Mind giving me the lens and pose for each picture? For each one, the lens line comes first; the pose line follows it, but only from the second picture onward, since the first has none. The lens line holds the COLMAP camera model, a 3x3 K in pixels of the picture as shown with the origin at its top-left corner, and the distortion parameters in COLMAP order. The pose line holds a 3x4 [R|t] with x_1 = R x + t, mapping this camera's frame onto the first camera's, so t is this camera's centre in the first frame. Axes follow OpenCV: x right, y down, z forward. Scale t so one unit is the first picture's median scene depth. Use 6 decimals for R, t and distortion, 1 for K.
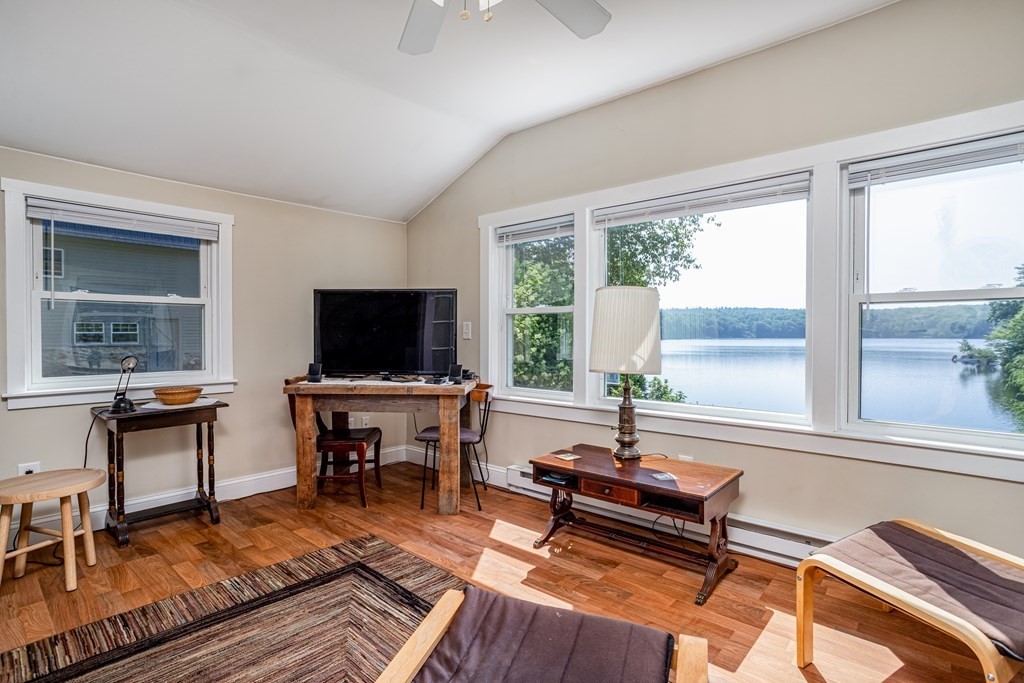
lens RADIAL K [[500.1, 0, 504.7], [0, 500.1, 340.4], [0, 0, 1]] dist [-0.062379, 0.029231]
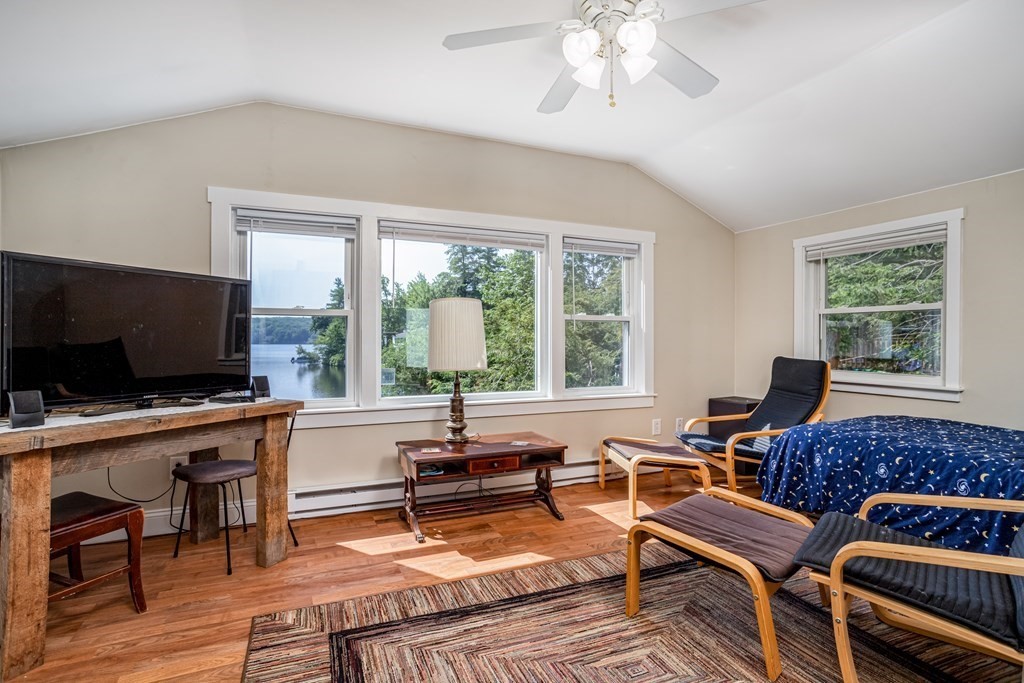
lens RADIAL K [[500.1, 0, 504.7], [0, 500.1, 340.4], [0, 0, 1]] dist [-0.062379, 0.029231]
pose [[0.408741, 0.007203, 0.912622, -0.836624], [0.001481, 0.999962, -0.008555, 0.000884], [-0.912649, 0.004849, 0.408715, 0.418640]]
